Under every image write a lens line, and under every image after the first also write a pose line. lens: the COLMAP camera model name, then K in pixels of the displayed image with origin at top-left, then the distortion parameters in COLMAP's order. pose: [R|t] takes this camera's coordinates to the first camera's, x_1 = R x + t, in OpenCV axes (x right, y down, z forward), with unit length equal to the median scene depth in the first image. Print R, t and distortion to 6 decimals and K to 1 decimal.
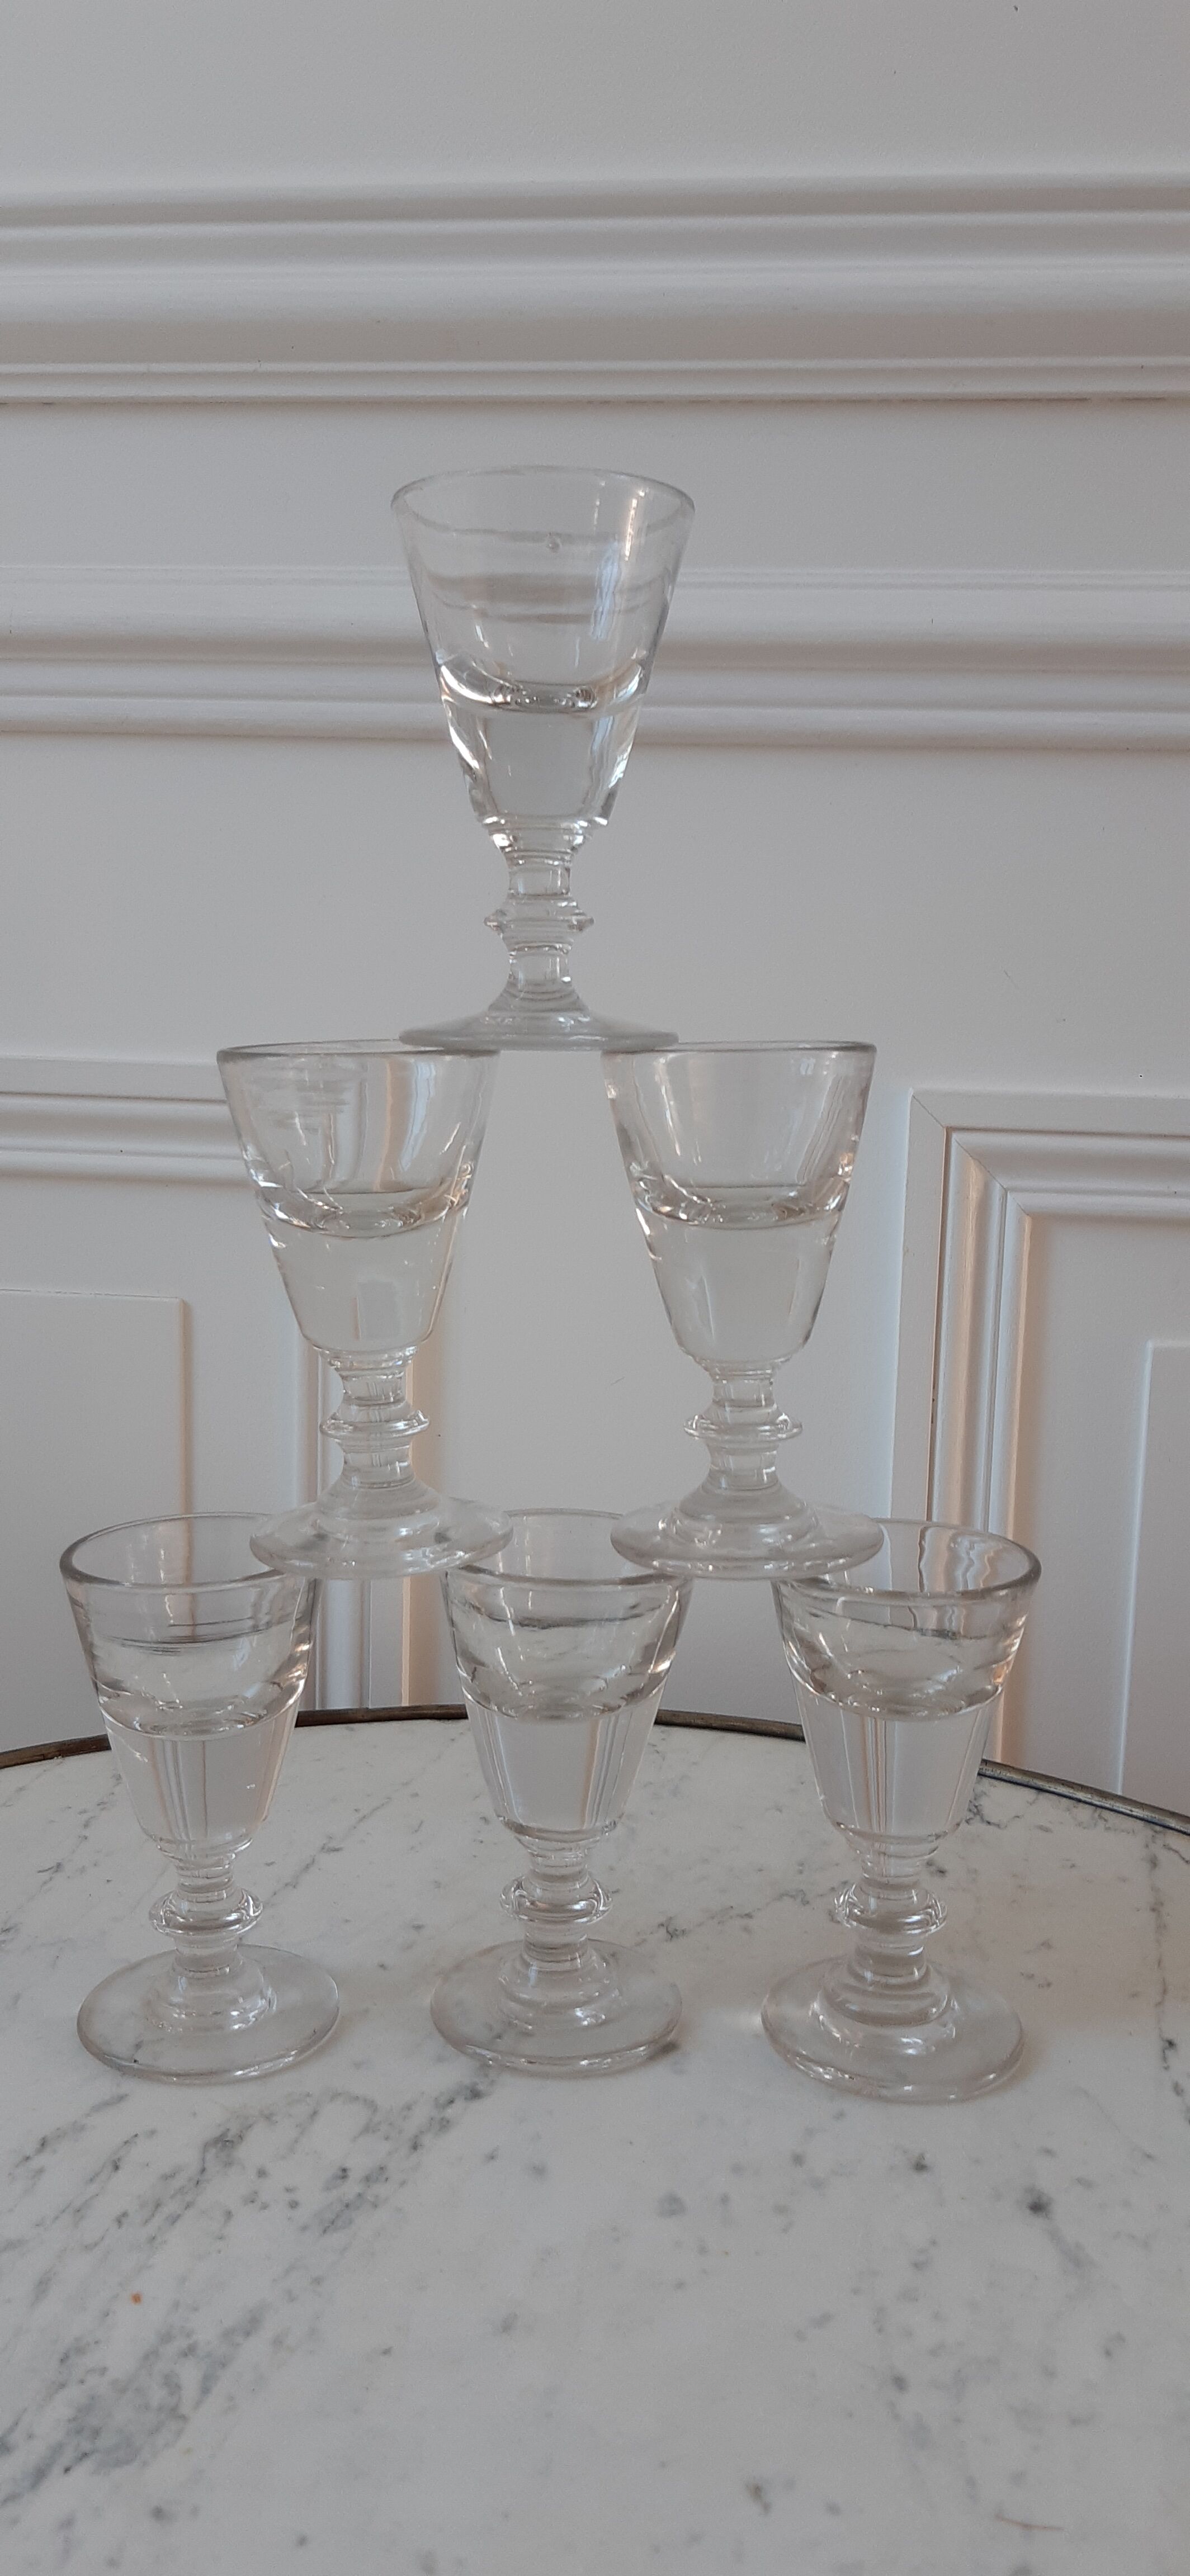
lens RADIAL K [[2094.4, 0, 471.8], [0, 2094.4, 1287.7], [0, 0, 1]] dist [0.099575, -0.254821]
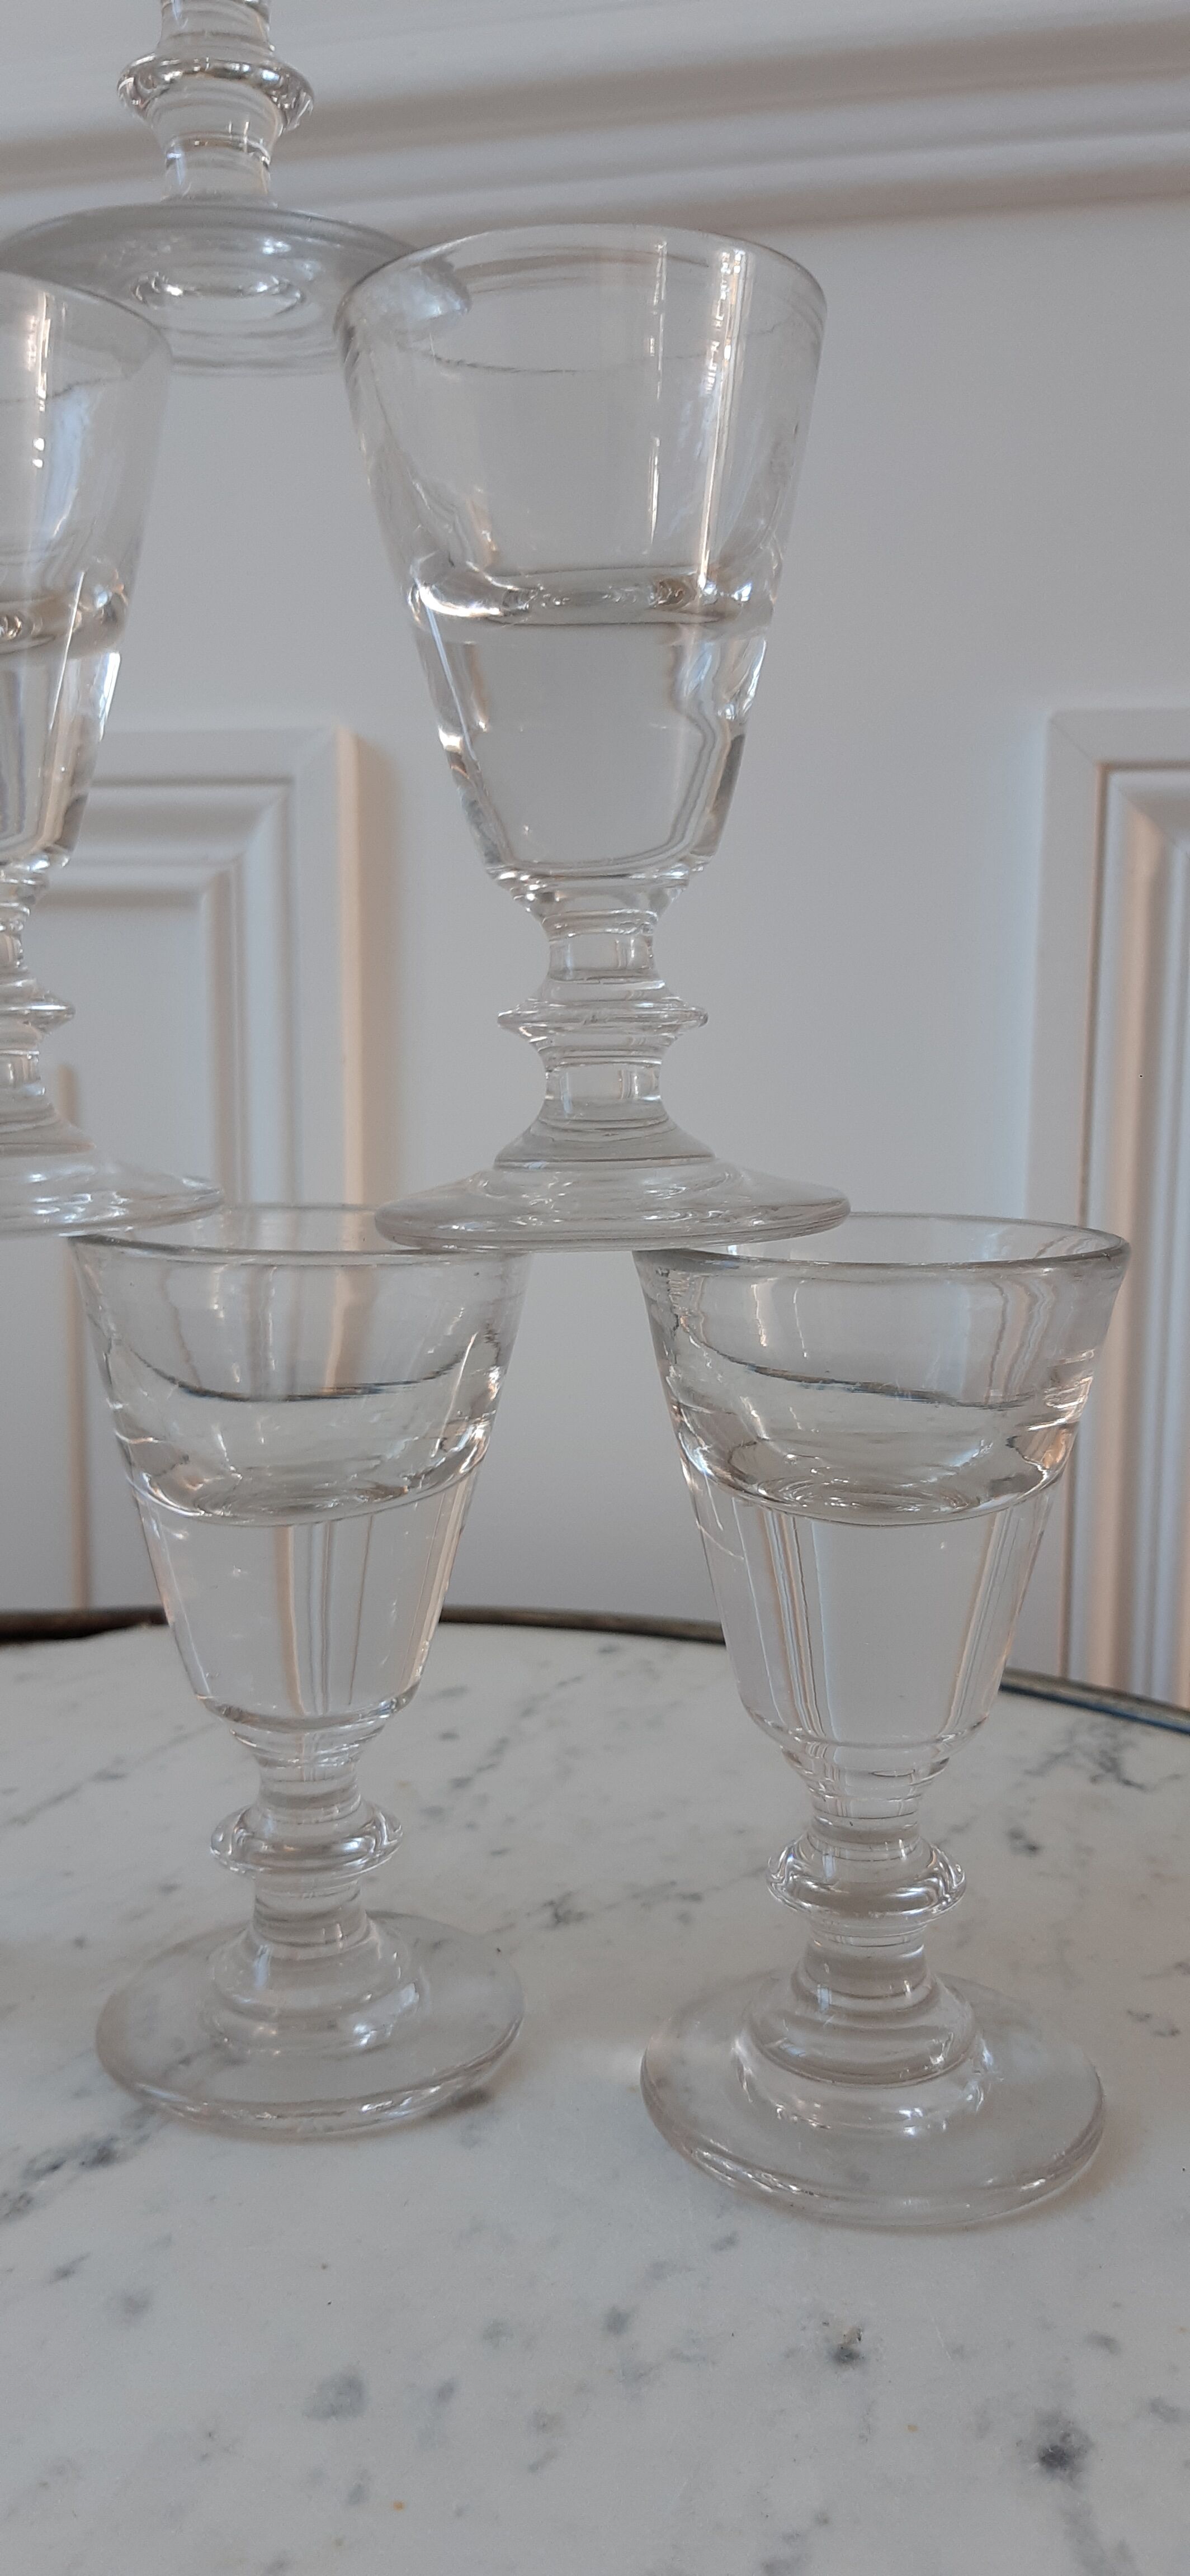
lens RADIAL K [[2094.4, 0, 471.8], [0, 2094.4, 1287.7], [0, 0, 1]] dist [0.099575, -0.254821]
pose [[0.989545, 0.009757, -0.143892, 0.173996], [-0.013082, 0.999668, -0.022176, 0.151385], [0.143628, 0.023827, 0.989345, 0.424825]]
